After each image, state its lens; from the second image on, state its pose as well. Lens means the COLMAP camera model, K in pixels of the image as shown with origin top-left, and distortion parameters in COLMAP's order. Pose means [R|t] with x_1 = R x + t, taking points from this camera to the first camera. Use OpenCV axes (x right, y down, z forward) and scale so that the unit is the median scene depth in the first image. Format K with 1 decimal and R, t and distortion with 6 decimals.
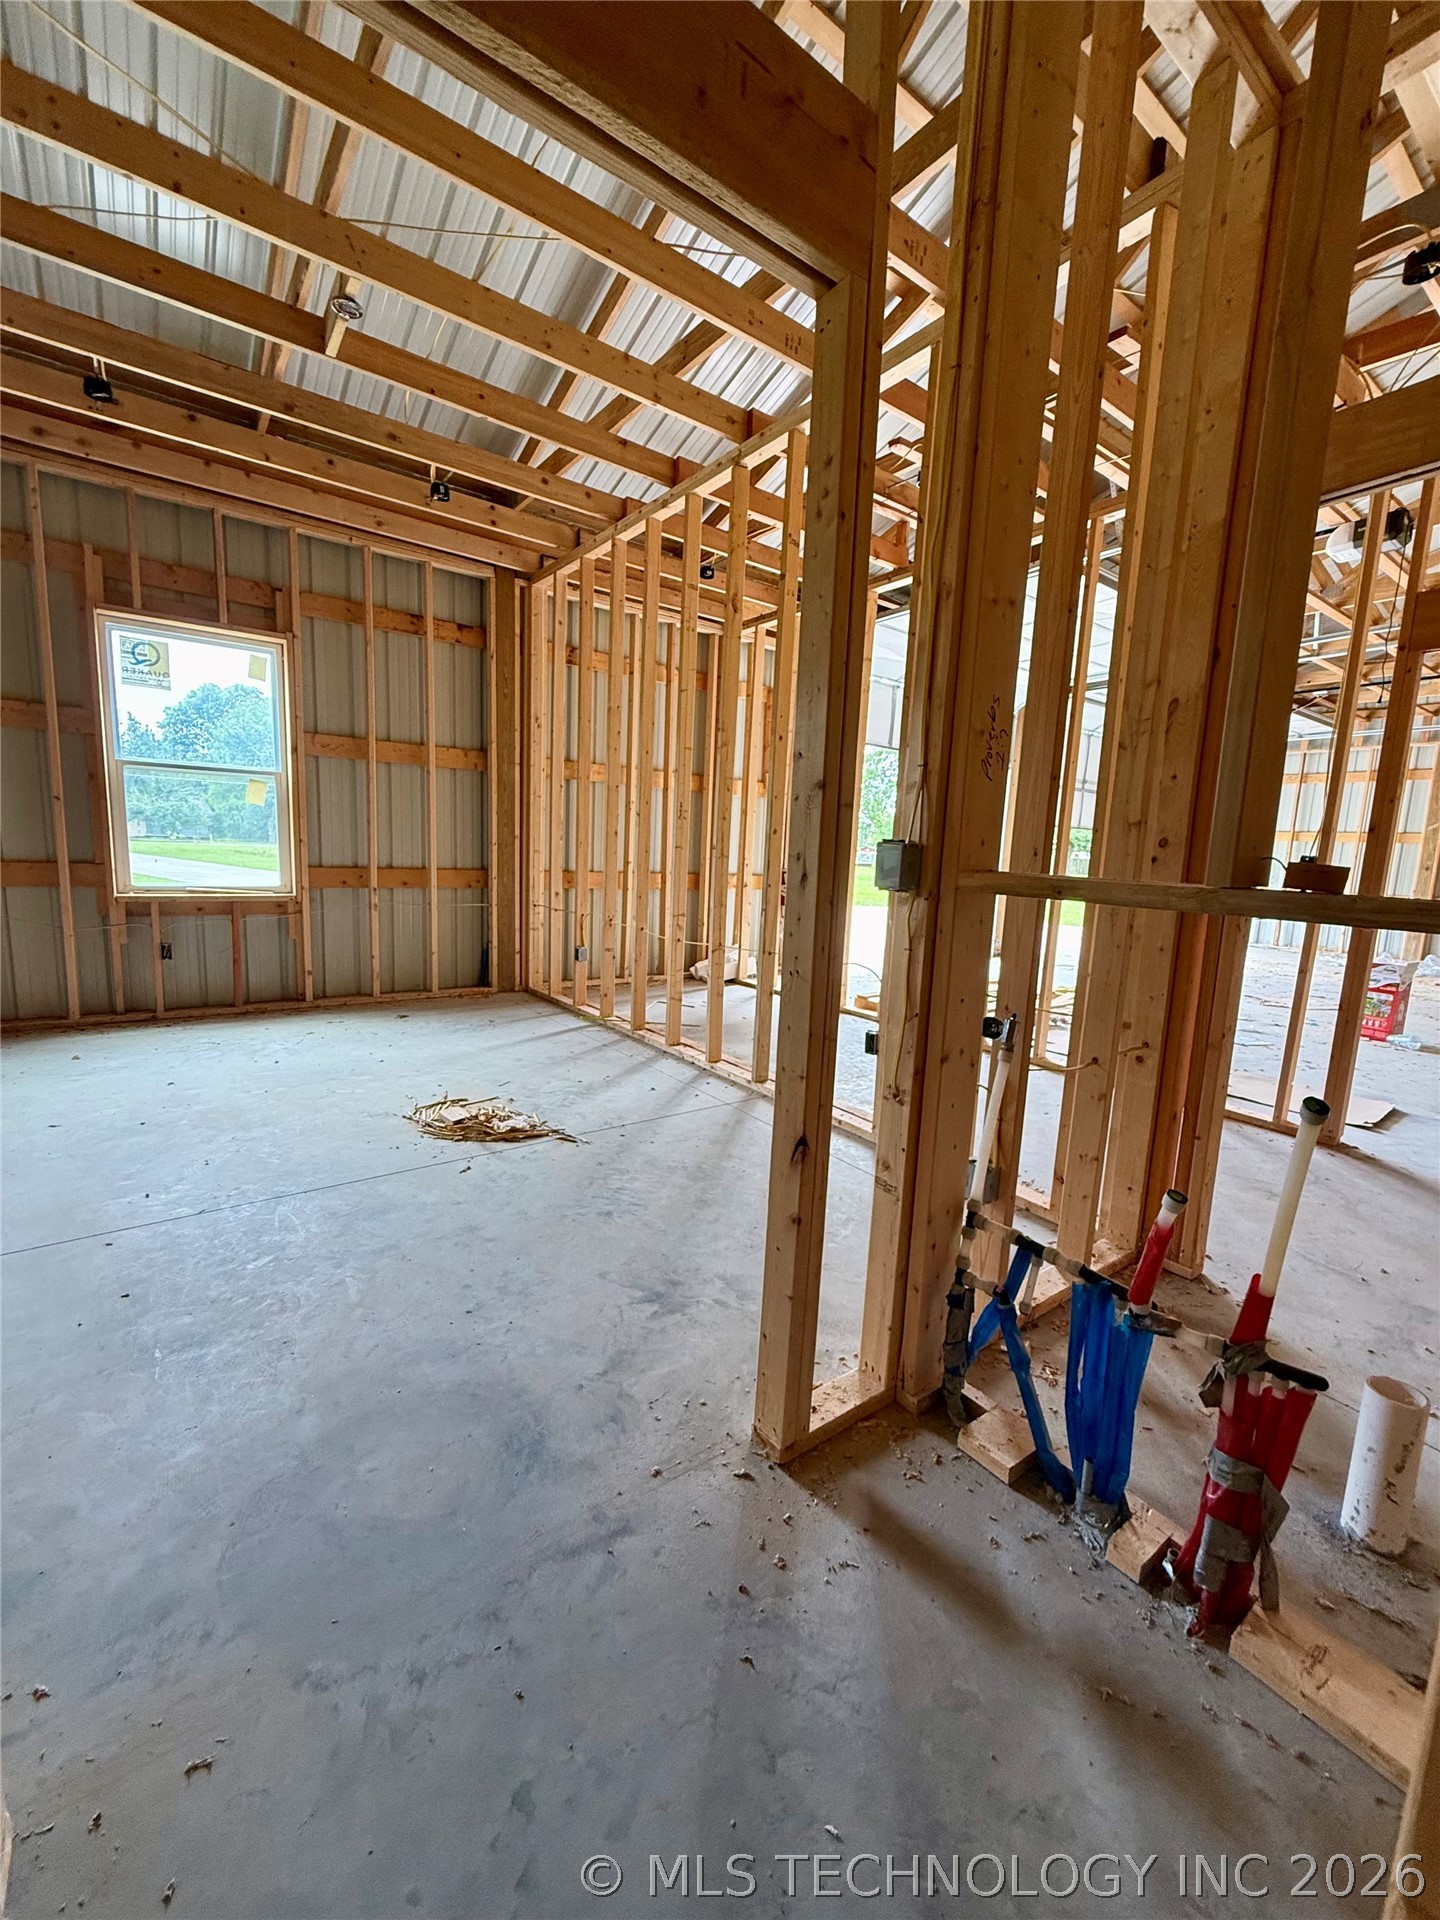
lens RADIAL K [[771.2, 0, 720.0], [0, 771.2, 960.0], [0, 0, 1]] dist [0.000557, -0.000285]
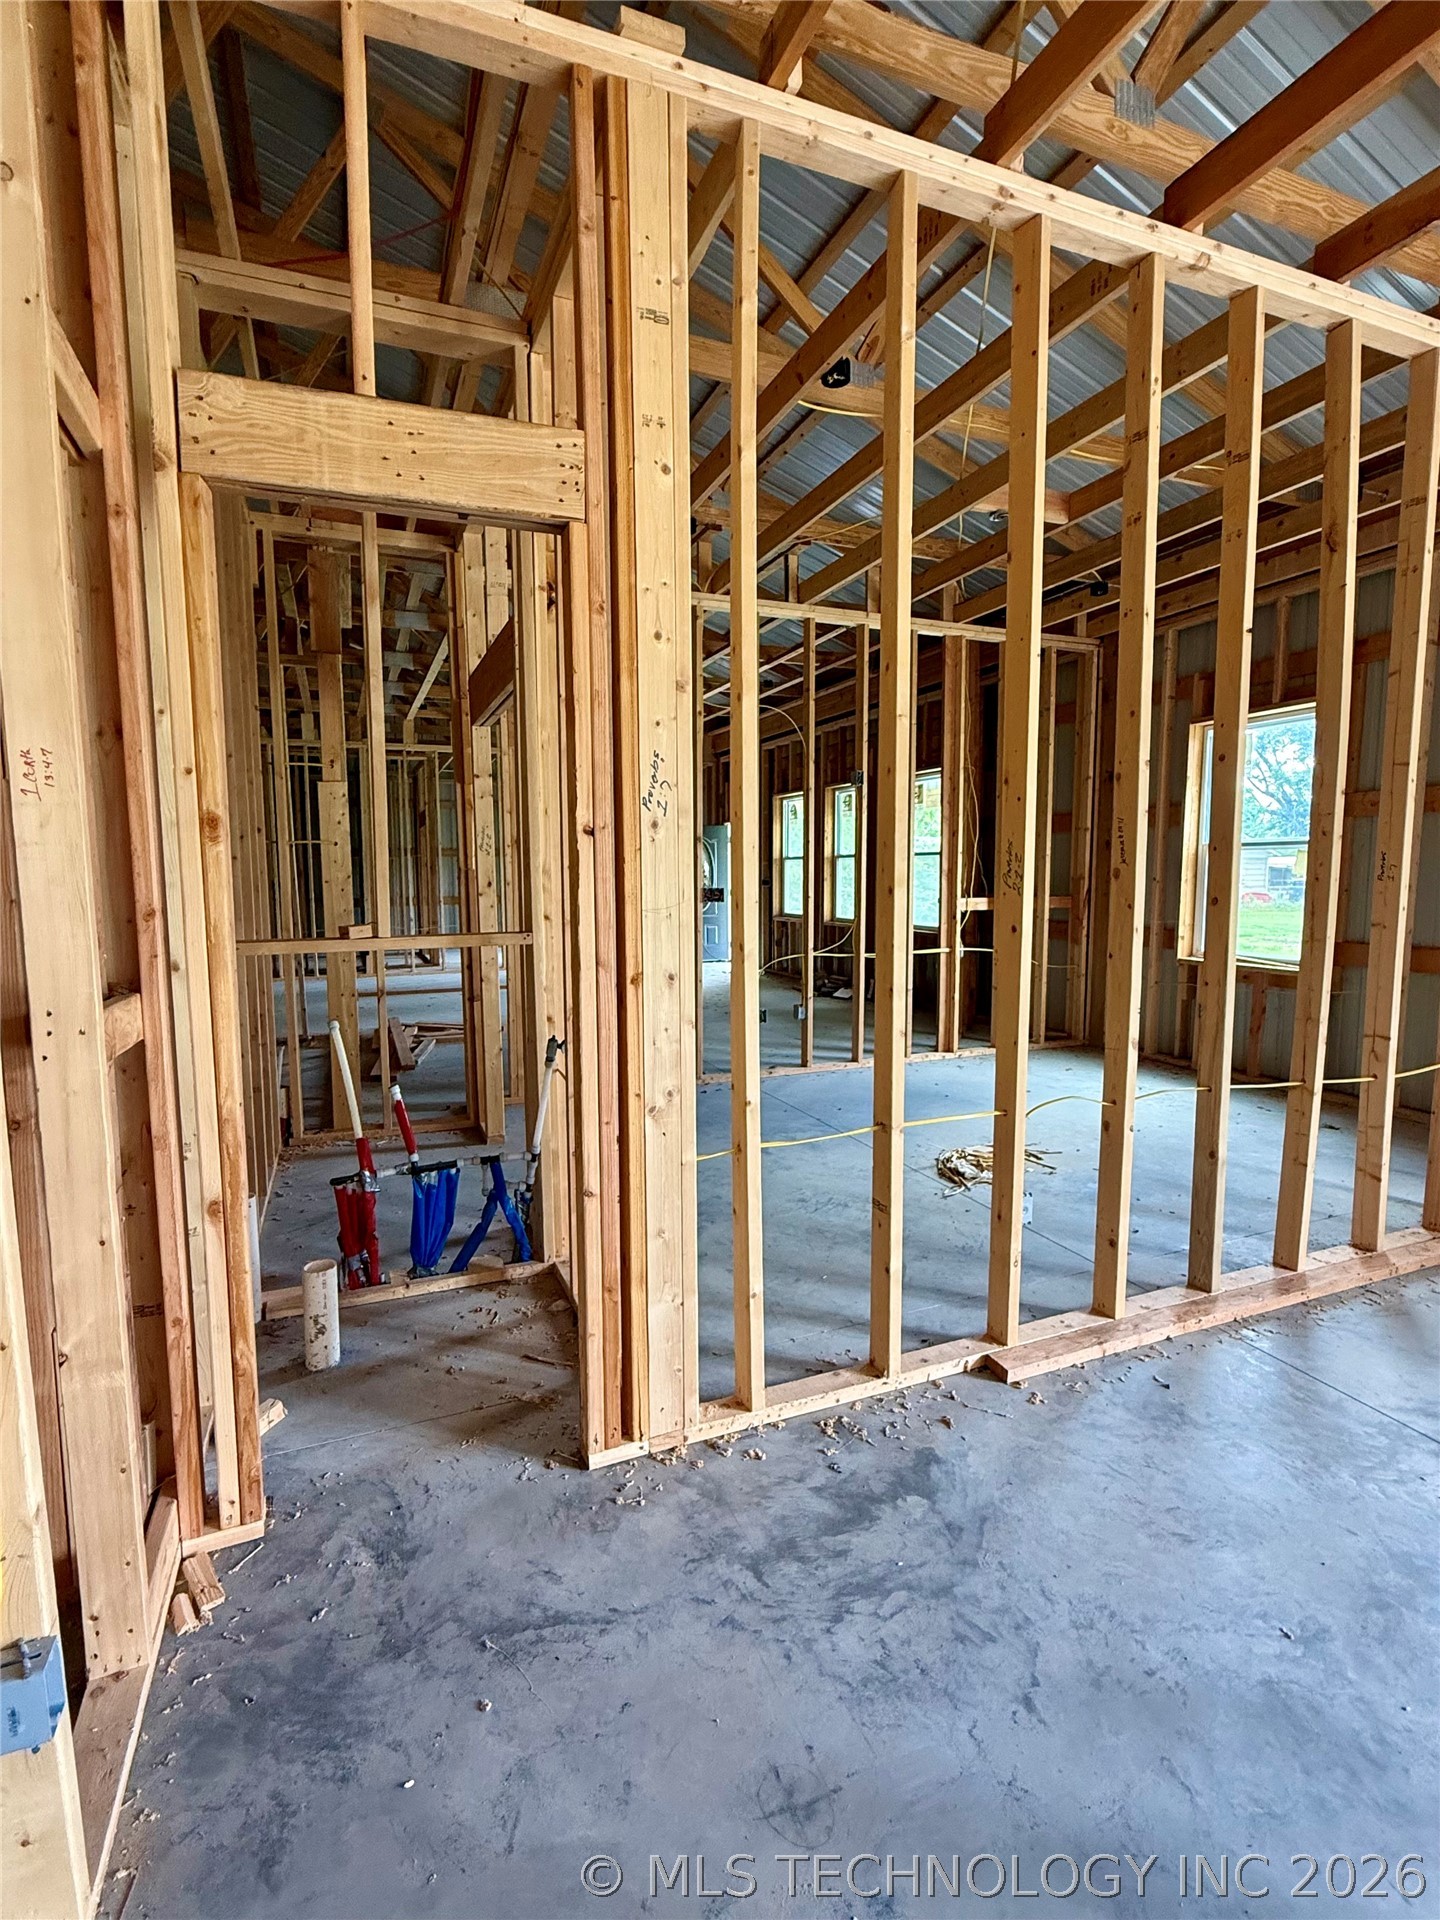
lens RADIAL K [[908.3, 0, 720.0], [0, 908.3, 960.0], [0, 0, 1]] dist [0.000231, 0.000013]
pose [[-0.250694, 0.055372, -0.966481, 1.089300], [-0.149404, 0.984188, 0.095141, -0.156531], [0.956468, 0.168247, -0.238457, 0.948122]]
